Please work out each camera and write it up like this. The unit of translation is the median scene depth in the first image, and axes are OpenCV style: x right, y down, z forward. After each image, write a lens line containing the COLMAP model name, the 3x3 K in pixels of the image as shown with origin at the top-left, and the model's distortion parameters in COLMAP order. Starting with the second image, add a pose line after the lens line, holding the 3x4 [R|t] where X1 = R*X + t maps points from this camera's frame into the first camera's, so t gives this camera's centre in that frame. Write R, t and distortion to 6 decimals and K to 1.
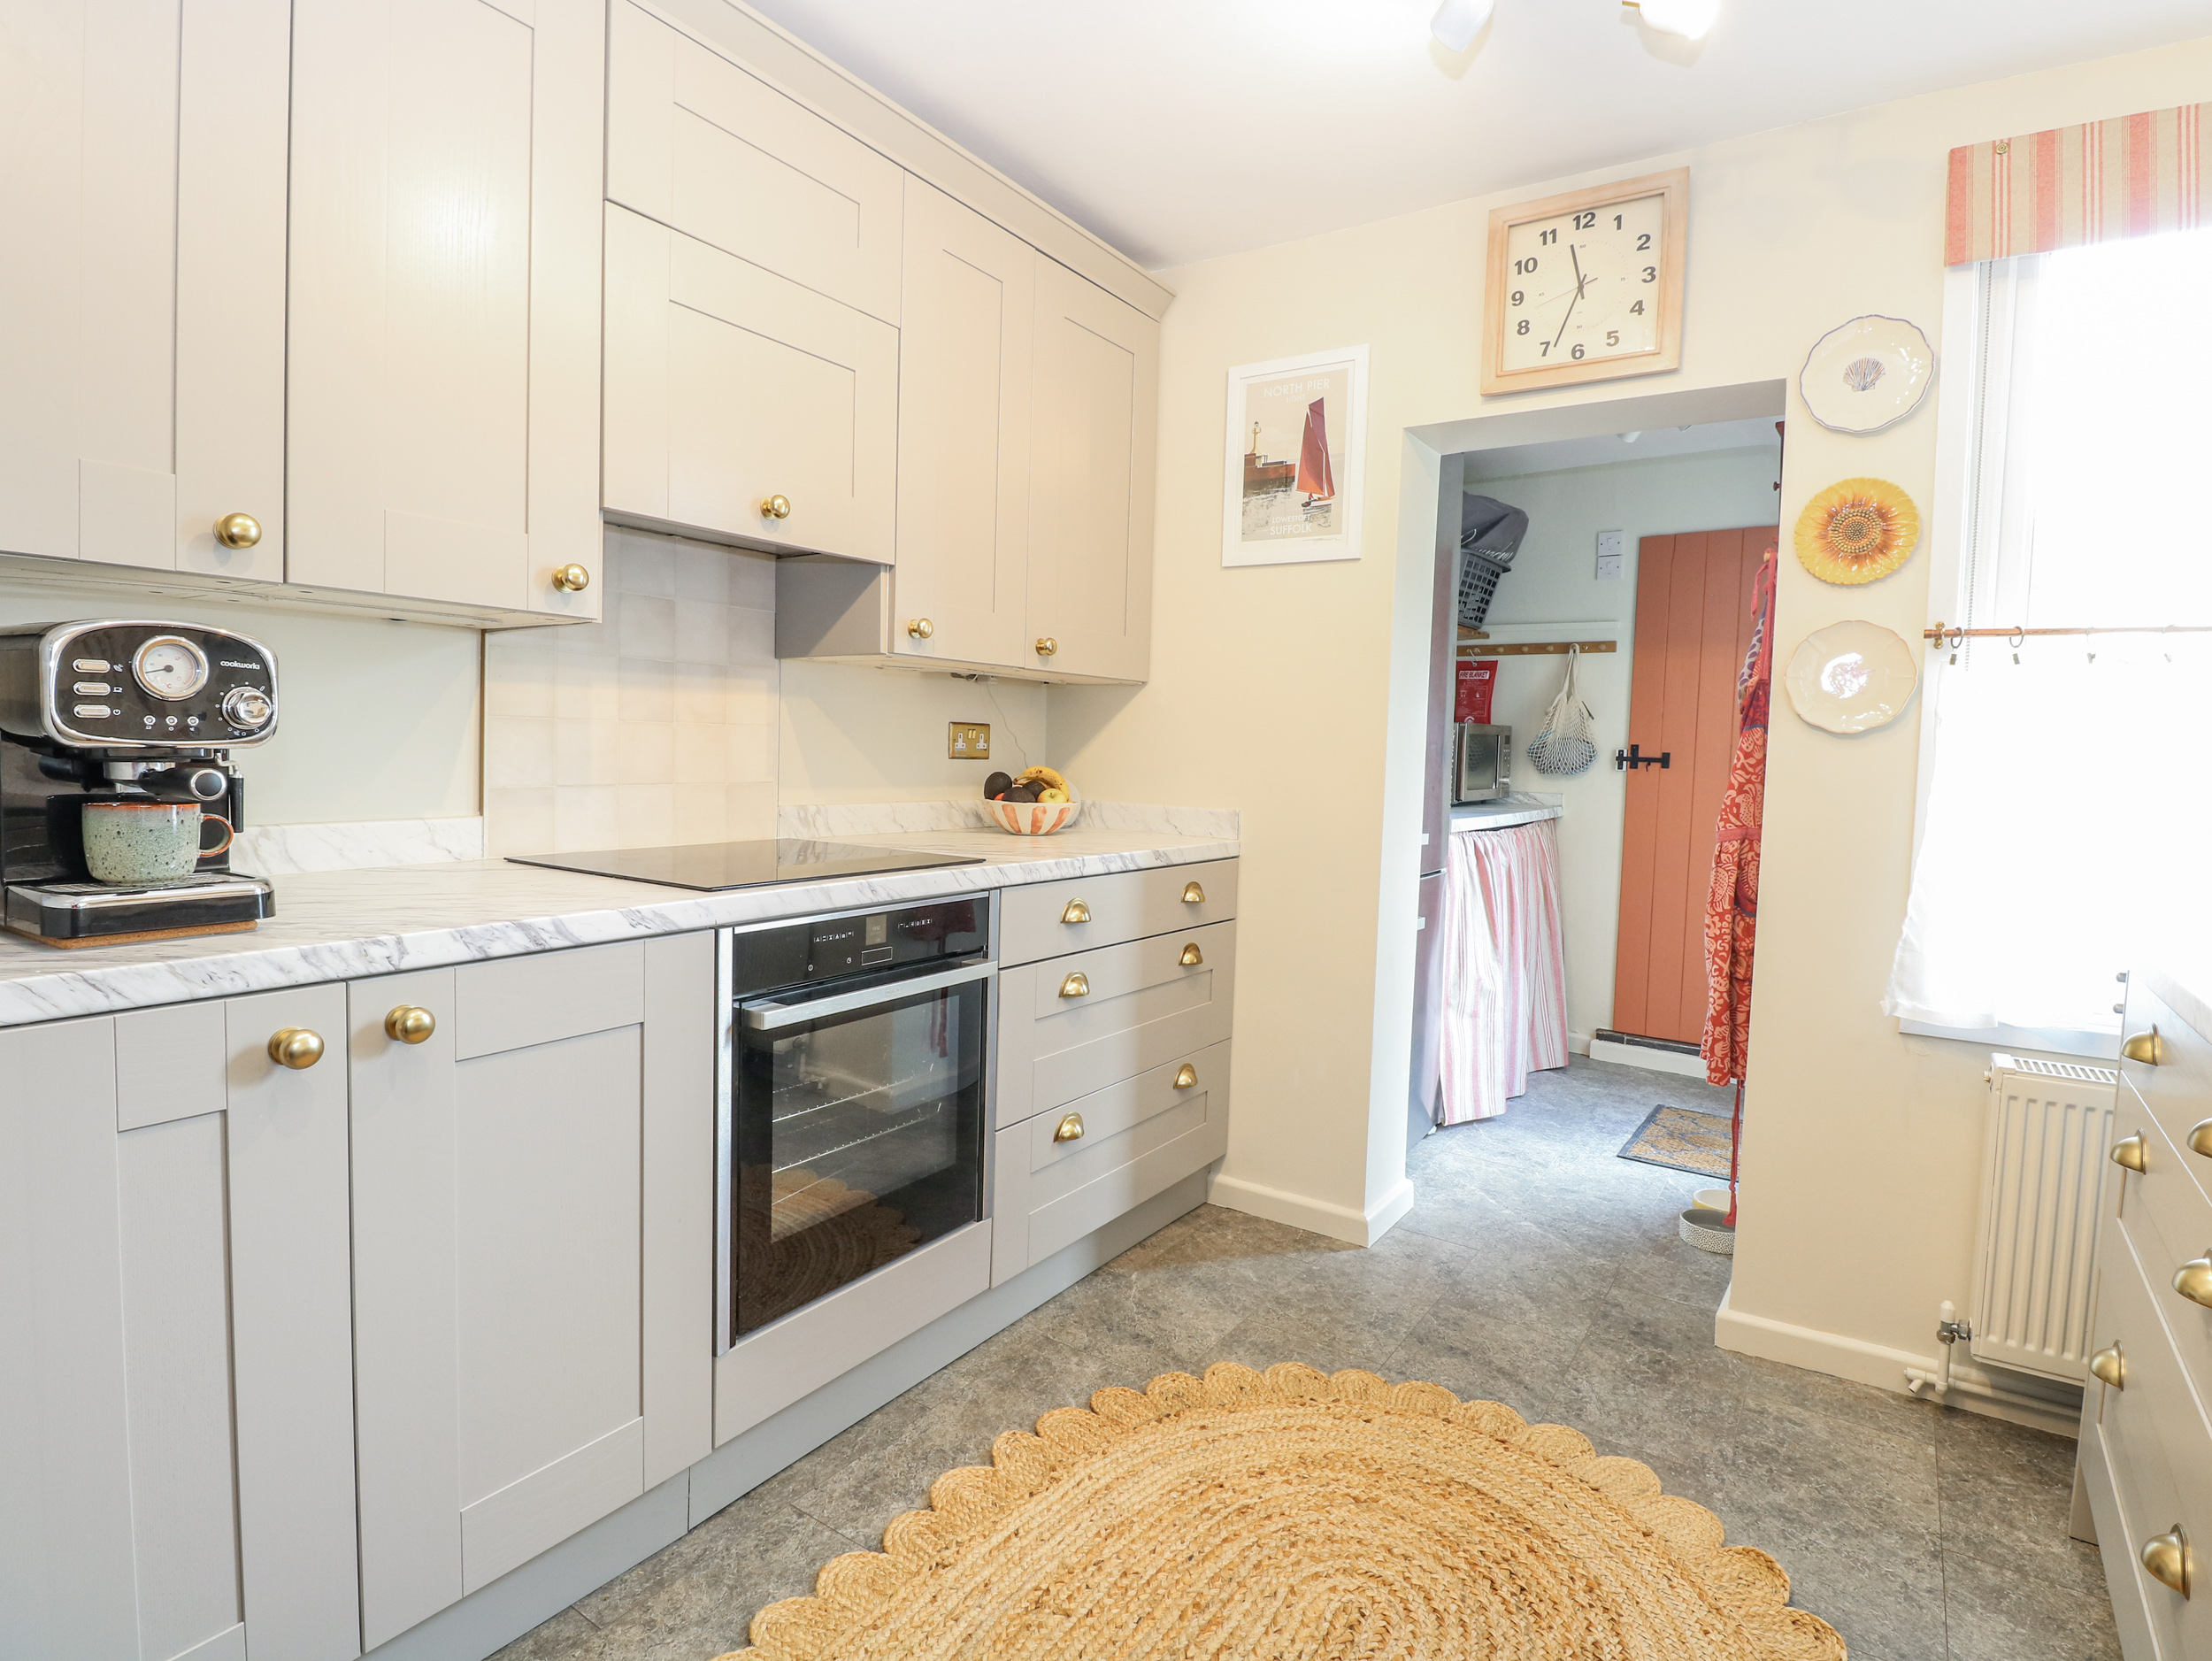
lens RADIAL K [[1164.3, 0, 1105.7], [0, 1164.3, 814.4], [0, 0, 1]] dist [0.003452, -0.012080]
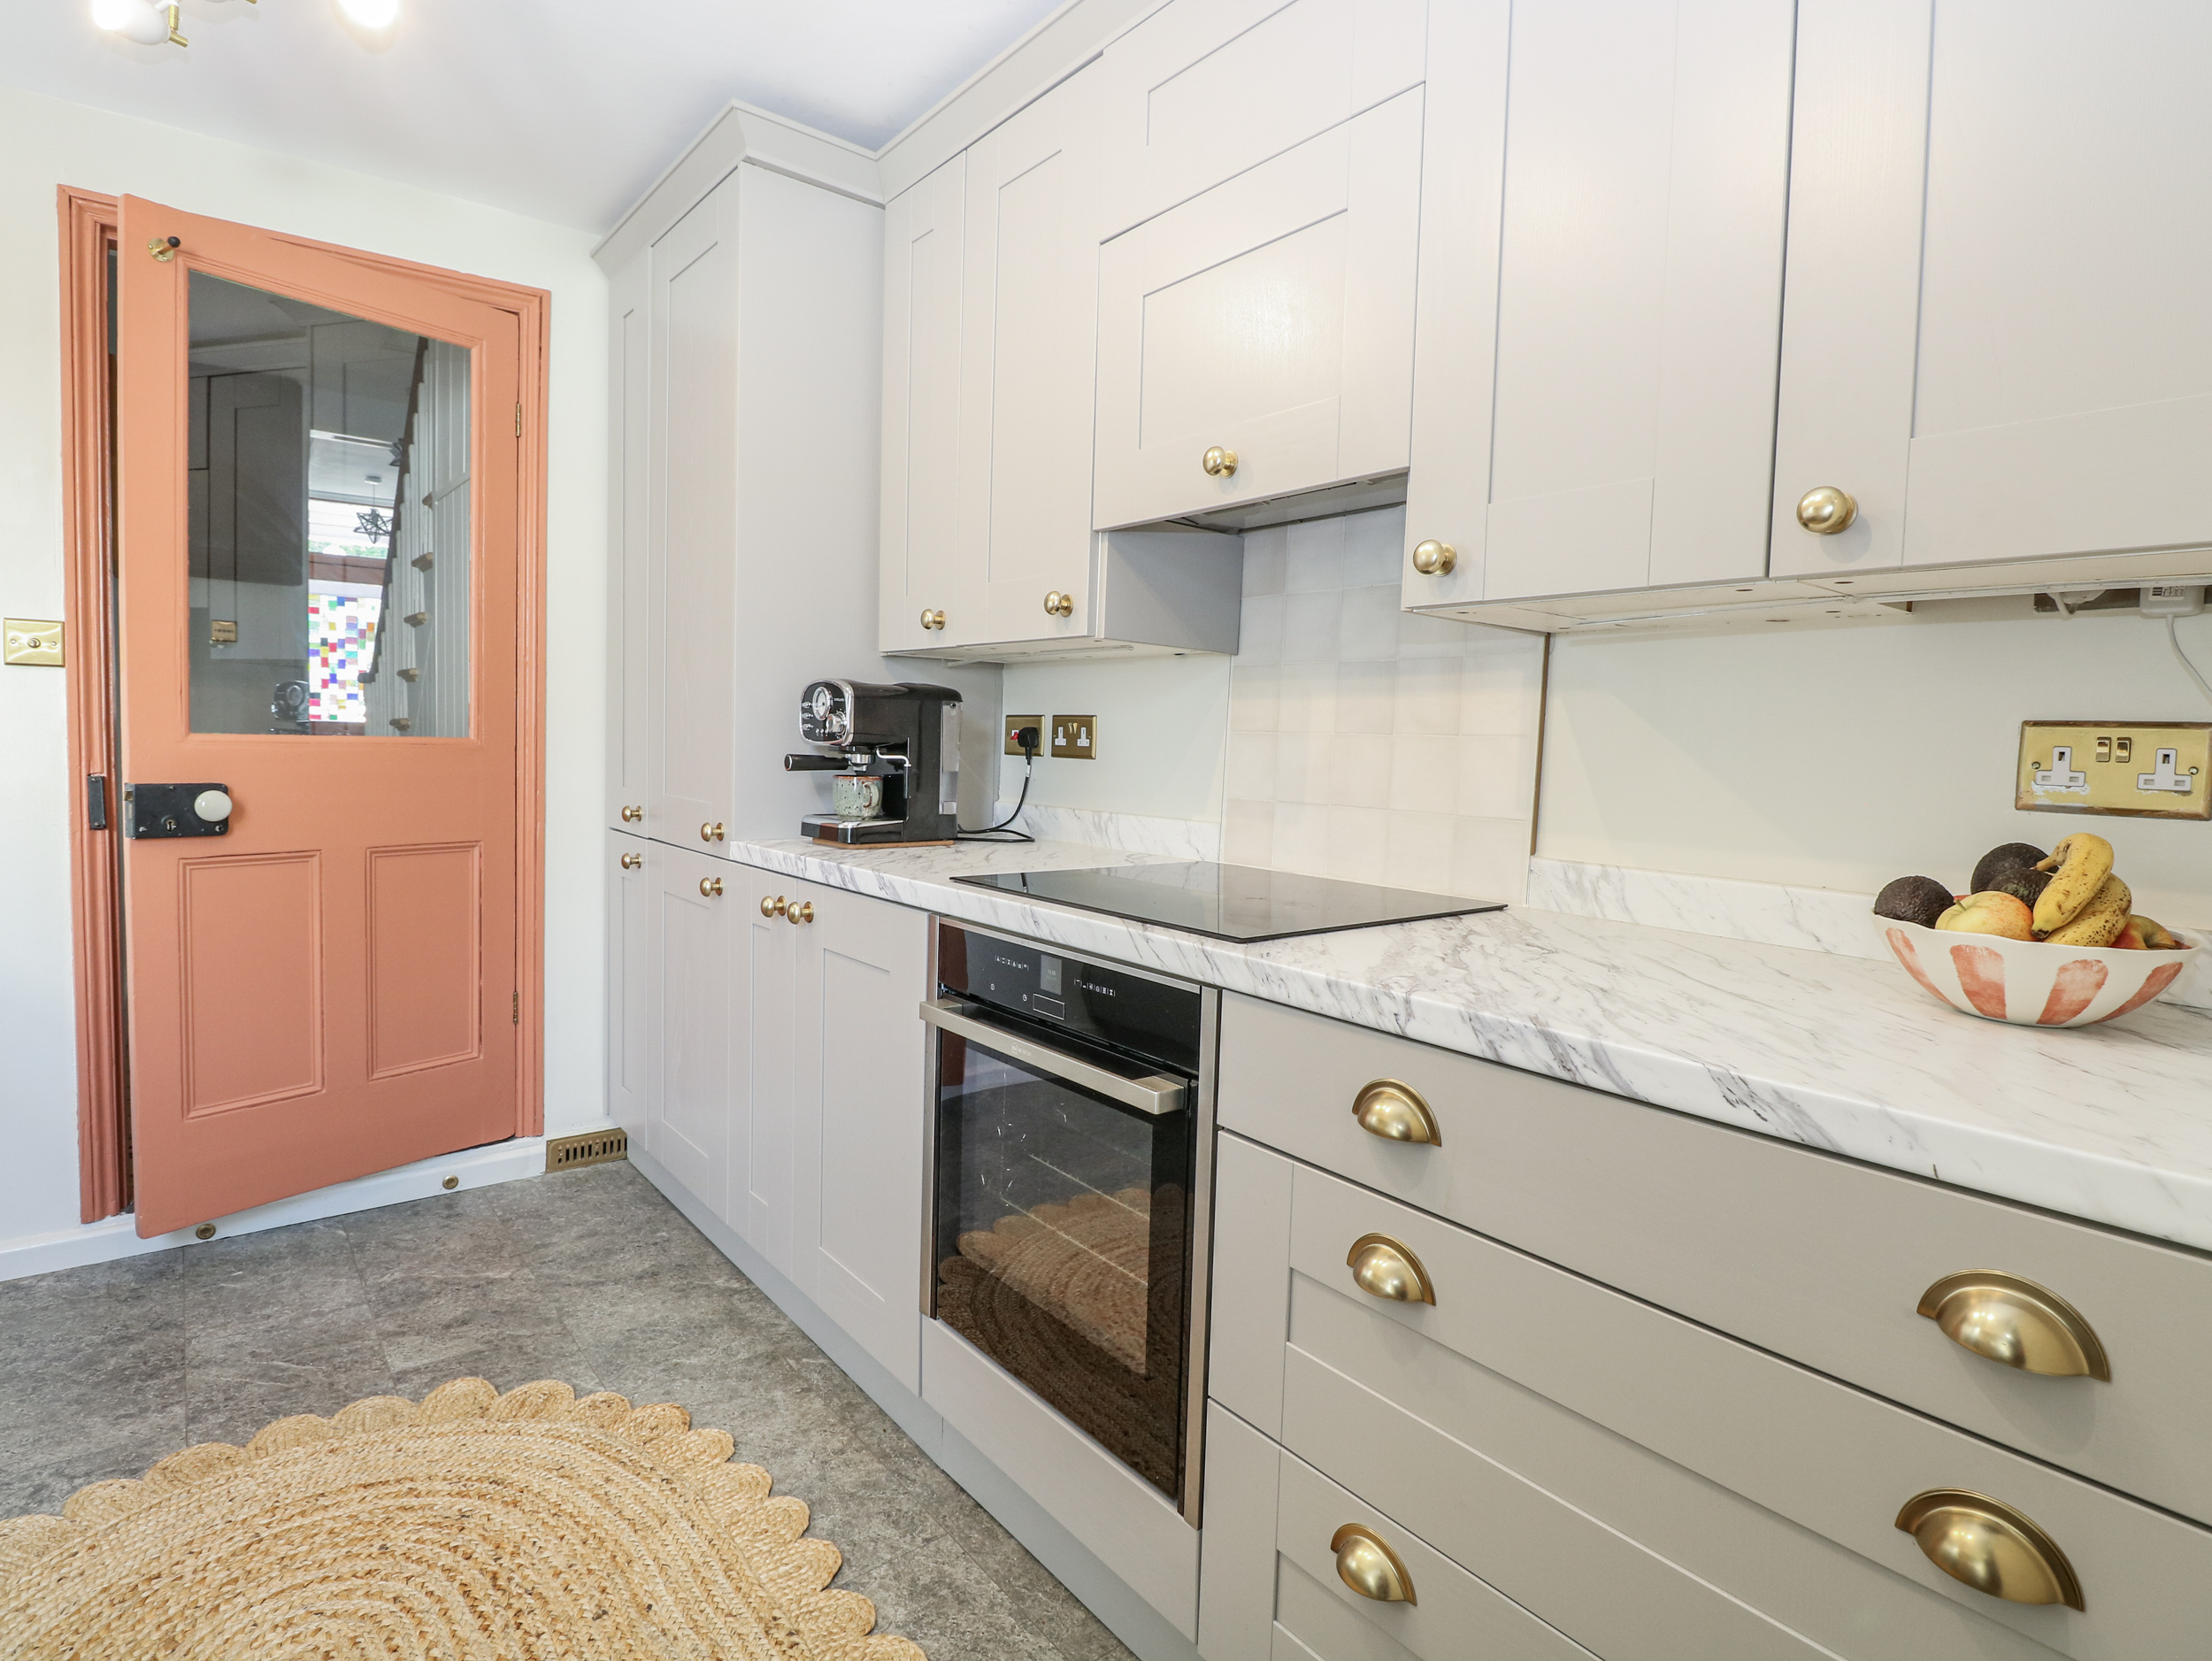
lens RADIAL K [[1164.3, 0, 1102.6], [0, 1164.3, 816.9], [0, 0, 1]] dist [0.003452, -0.012080]
pose [[-0.302603, 0.024325, -0.952806, 0.535407], [-0.094876, 0.993940, 0.055507, -0.054811], [0.948383, 0.107195, -0.298462, 1.217616]]
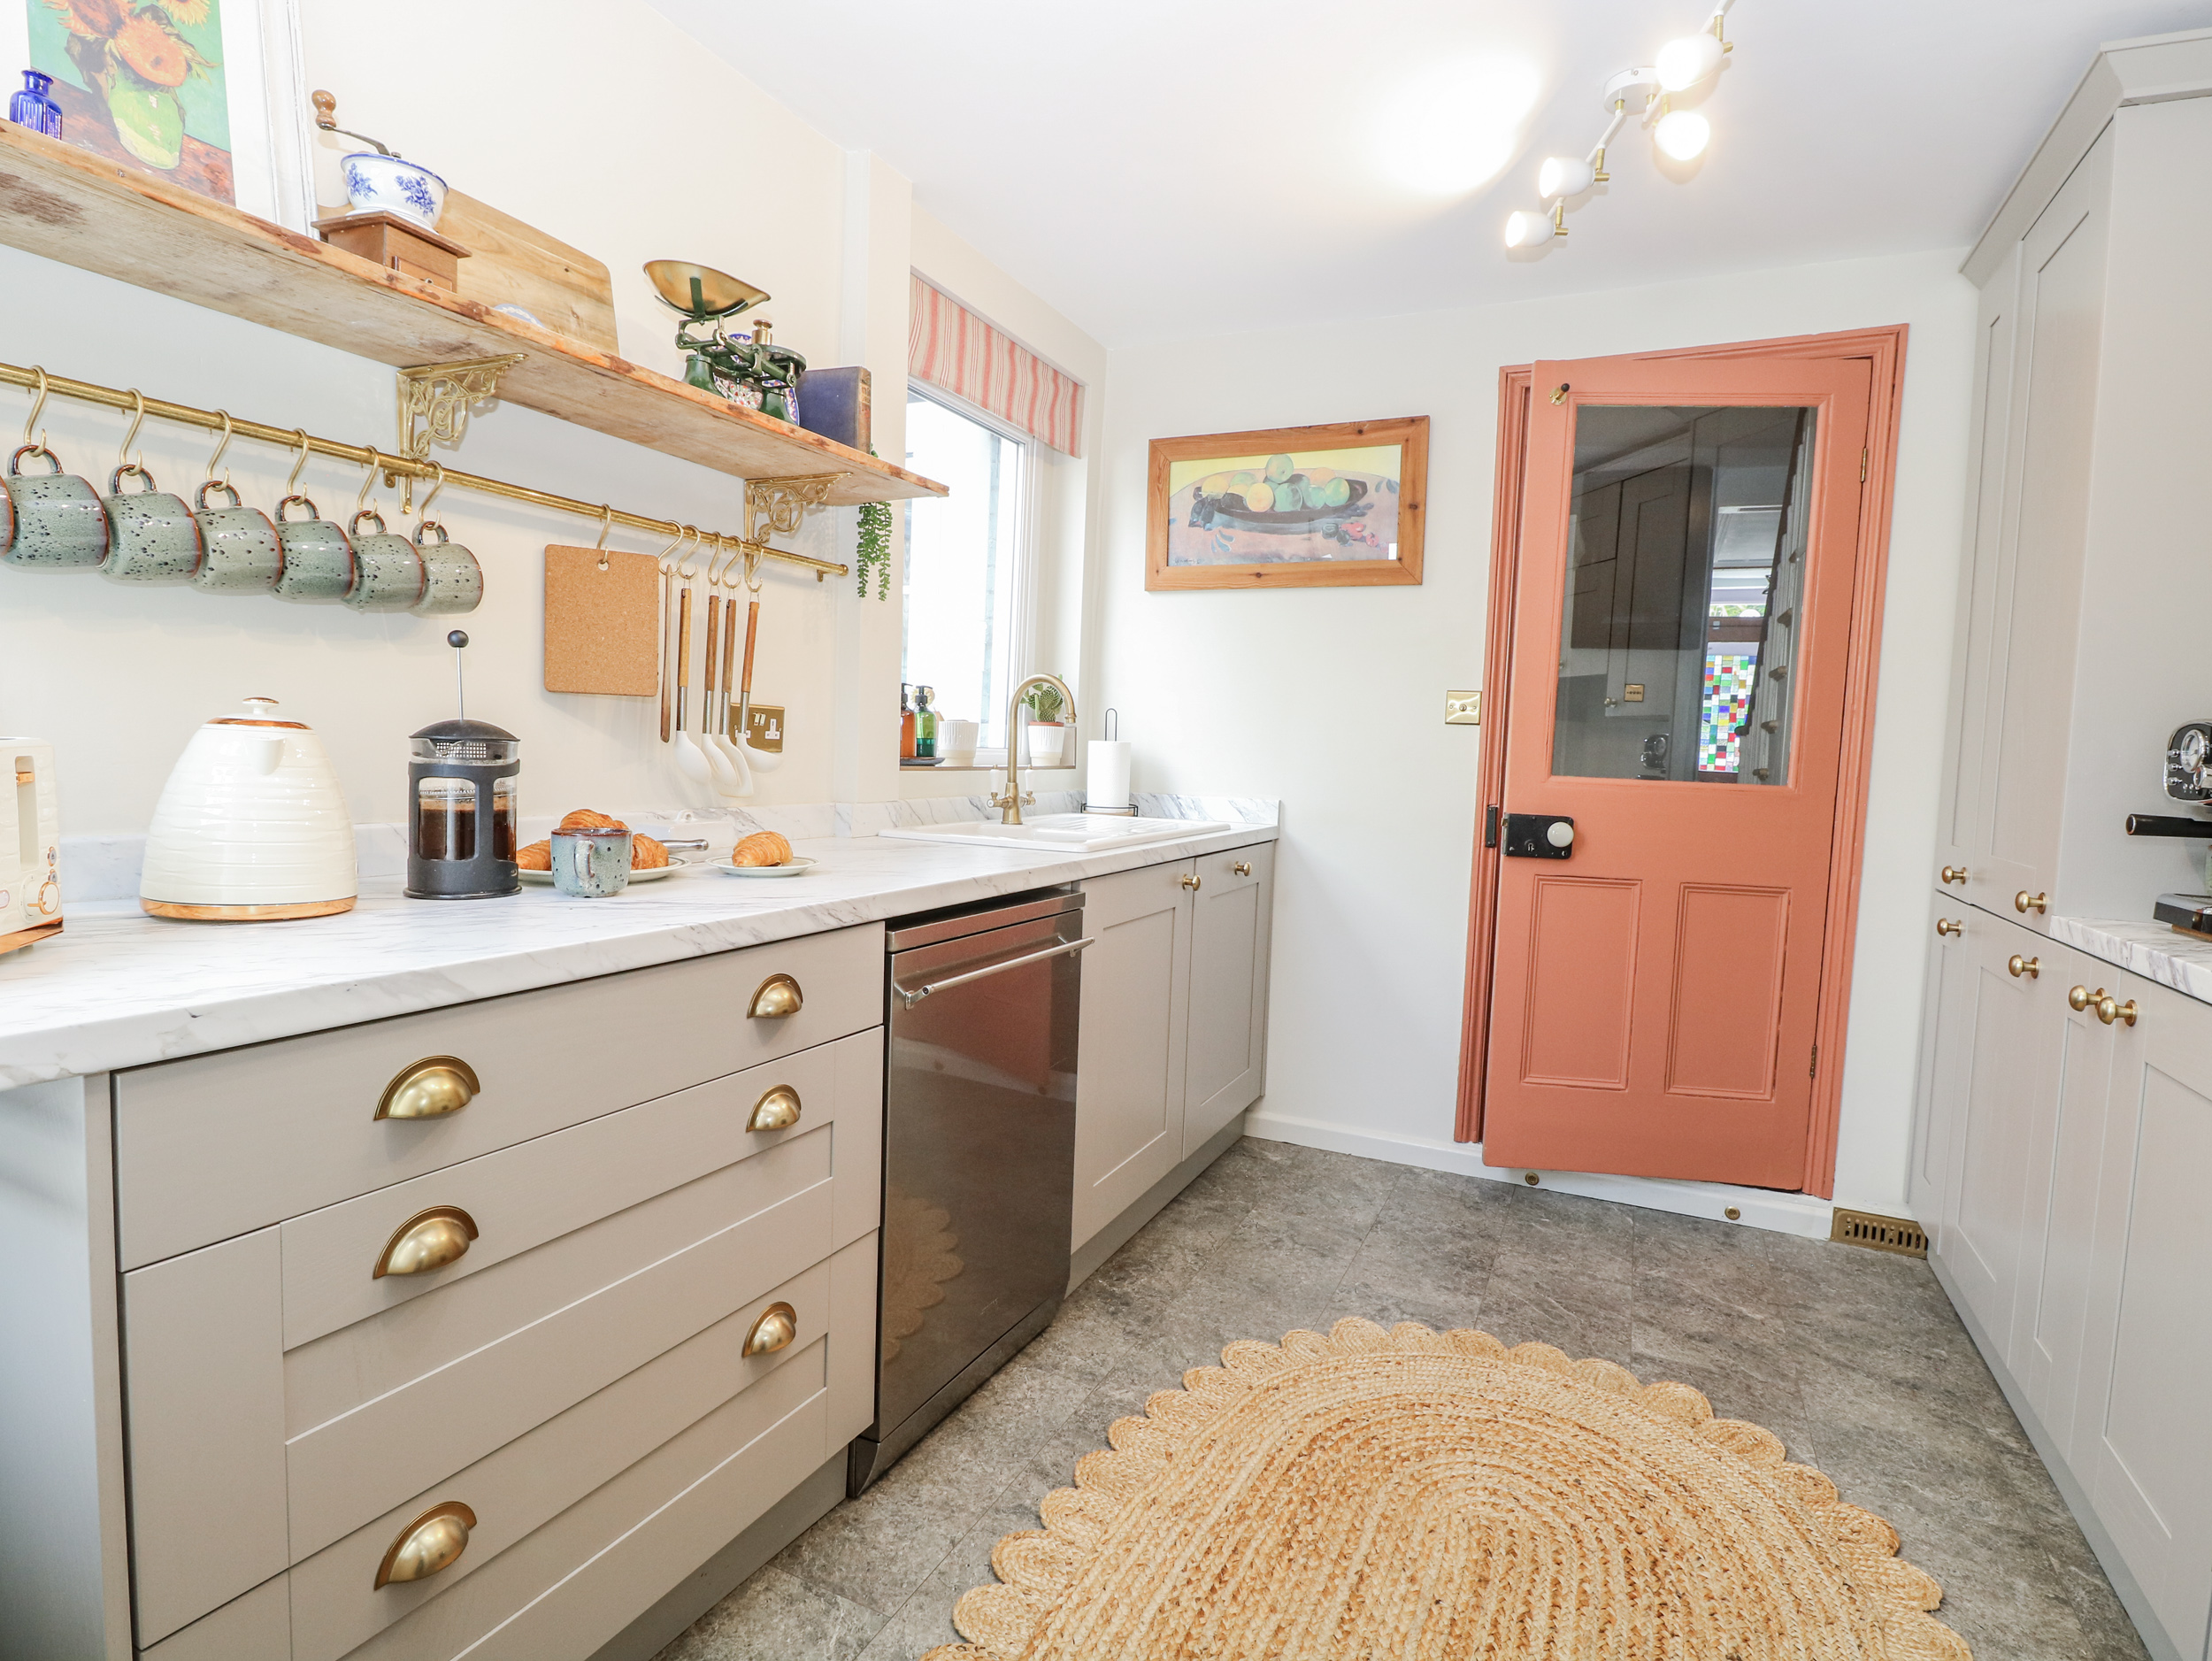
lens RADIAL K [[1164.3, 0, 1101.8], [0, 1164.3, 825.4], [0, 0, 1]] dist [0.003452, -0.012080]
pose [[-0.985690, -0.062171, -0.156687, 0.479606], [-0.082402, 0.988586, 0.126122, -0.062743], [0.147058, 0.137228, -0.979562, 1.351526]]
